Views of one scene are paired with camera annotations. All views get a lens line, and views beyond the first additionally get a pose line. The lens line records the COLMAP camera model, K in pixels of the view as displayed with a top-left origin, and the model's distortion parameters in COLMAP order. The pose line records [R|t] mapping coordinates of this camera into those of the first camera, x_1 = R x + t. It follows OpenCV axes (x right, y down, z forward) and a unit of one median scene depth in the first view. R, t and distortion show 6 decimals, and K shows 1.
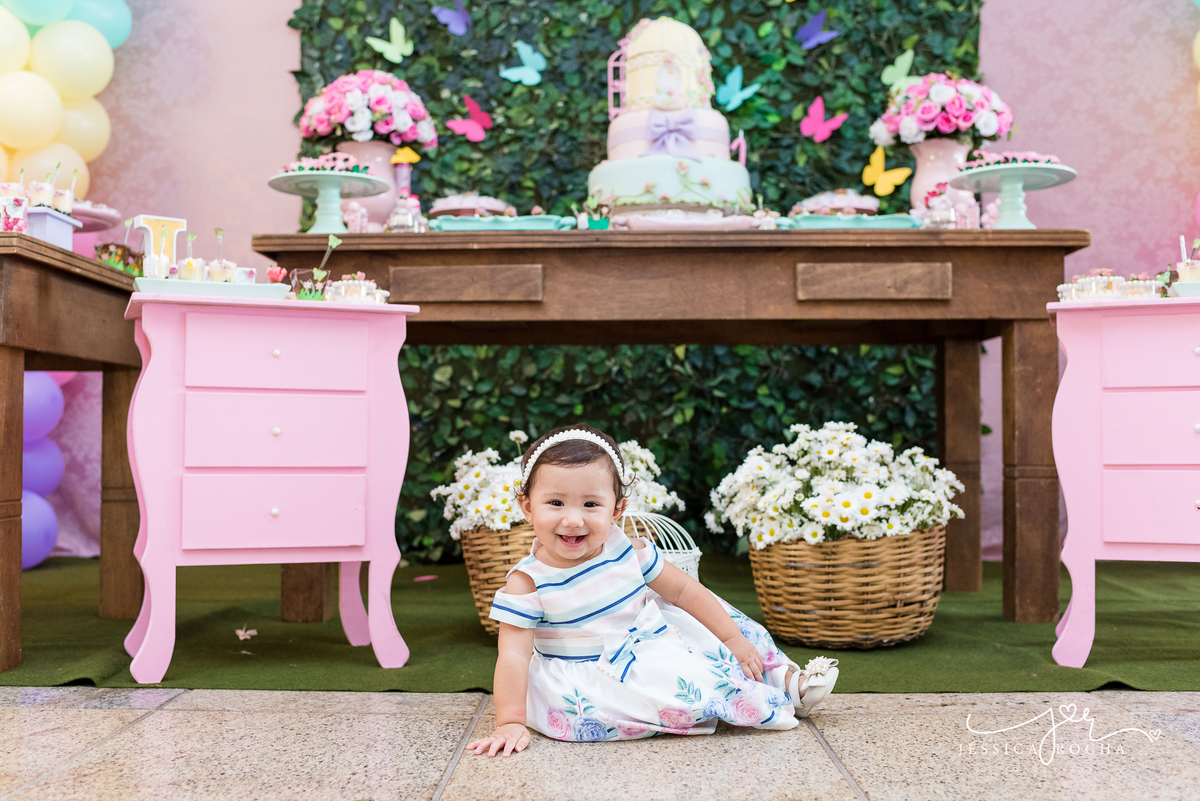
lens RADIAL K [[1184.3, 0, 585.7], [0, 1184.3, 413.3], [0, 0, 1]] dist [-0.100115, 0.109520]
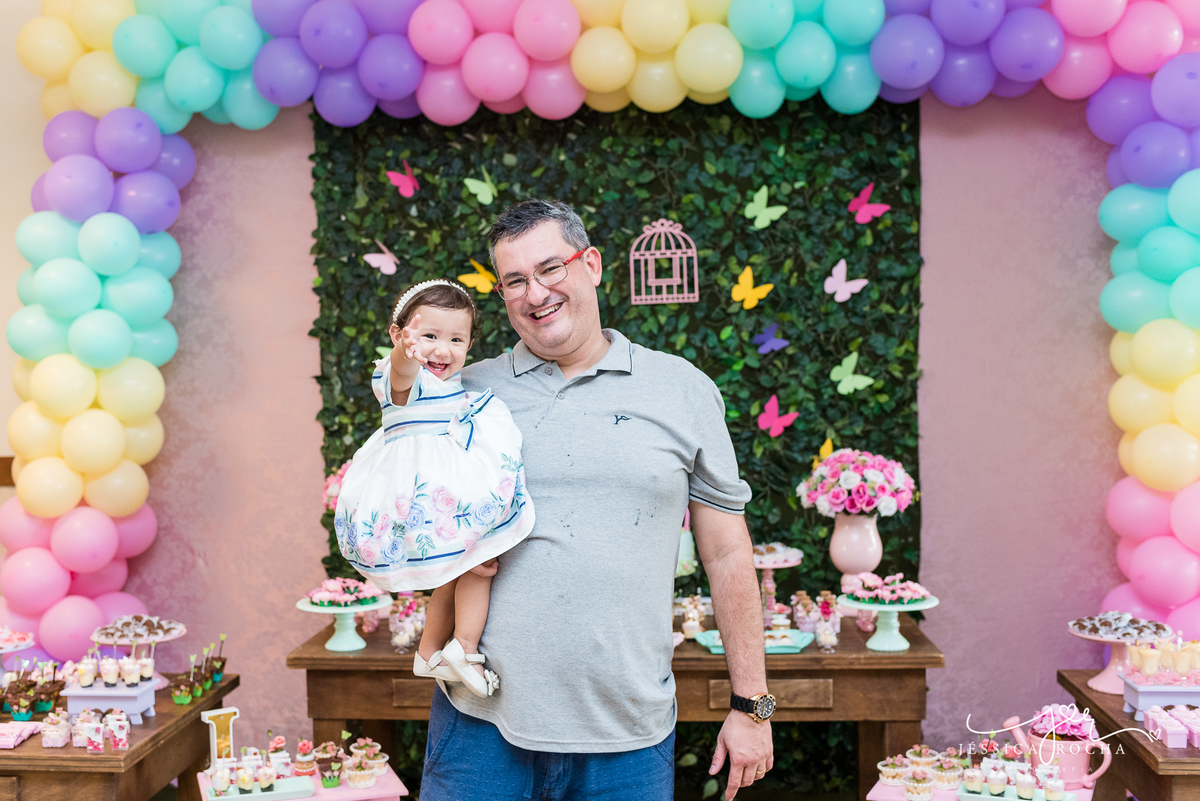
lens RADIAL K [[1282.5, 0, 551.0], [0, 1282.5, 379.0], [0, 0, 1]] dist [-0.111697, 0.152451]
pose [[0.996804, -0.020044, -0.077335, 0.102381], [0.022444, 0.999289, 0.030286, -0.415482], [0.076673, -0.031925, 0.996545, -0.307606]]
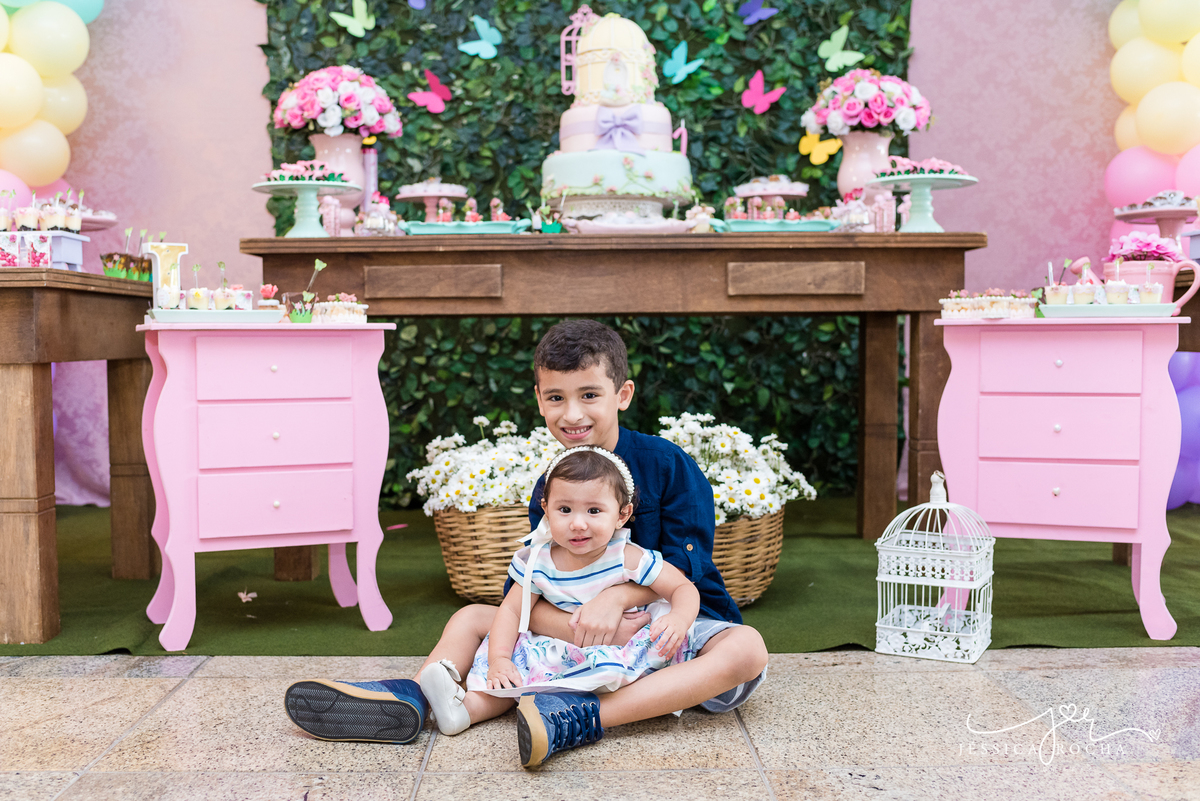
lens RADIAL K [[1199.8, 0, 575.4], [0, 1199.8, 414.1], [0, 0, 1]] dist [-0.104845, 0.124140]
pose [[0.999632, -0.007459, 0.026069, 0.002591], [0.005096, 0.995965, 0.089597, -0.072238], [-0.026632, -0.089432, 0.995637, -0.121076]]
